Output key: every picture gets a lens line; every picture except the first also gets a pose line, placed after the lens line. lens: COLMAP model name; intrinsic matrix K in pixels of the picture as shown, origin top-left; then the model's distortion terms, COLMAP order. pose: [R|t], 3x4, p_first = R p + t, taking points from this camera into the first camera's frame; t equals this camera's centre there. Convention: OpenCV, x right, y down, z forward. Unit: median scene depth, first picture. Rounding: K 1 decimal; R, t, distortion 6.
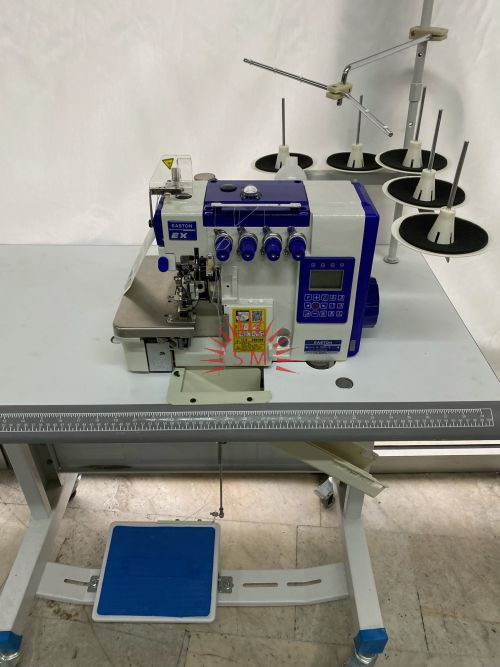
lens RADIAL K [[523.1, 0, 256.3], [0, 523.1, 328.0], [0, 0, 1]] dist [0.029798, -0.030648]
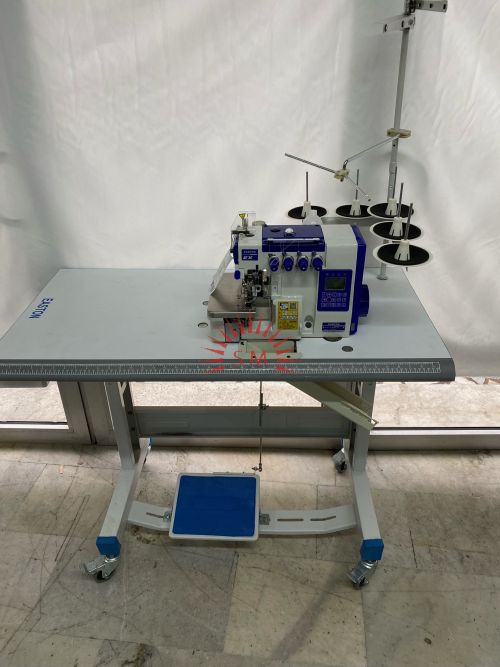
lens RADIAL K [[523.1, 0, 250.7], [0, 523.1, 324.1], [0, 0, 1]] dist [0.029798, -0.030648]
pose [[0.999171, -0.000765, -0.040712, -0.039282], [-0.002397, 0.996985, -0.077559, 0.098515], [0.040648, 0.077592, 0.996156, -0.387936]]
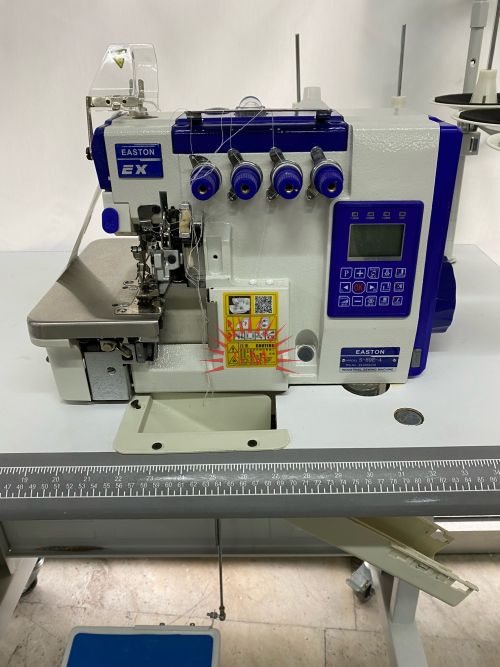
lens RADIAL K [[523.1, 0, 256.3], [0, 523.1, 327.5], [0, 0, 1]] dist [0.029798, -0.030648]
pose [[0.999611, -0.012873, -0.024735, 0.004857], [0.009814, 0.992721, -0.120034, 0.047225], [0.026100, 0.119745, 0.992462, 0.241537]]
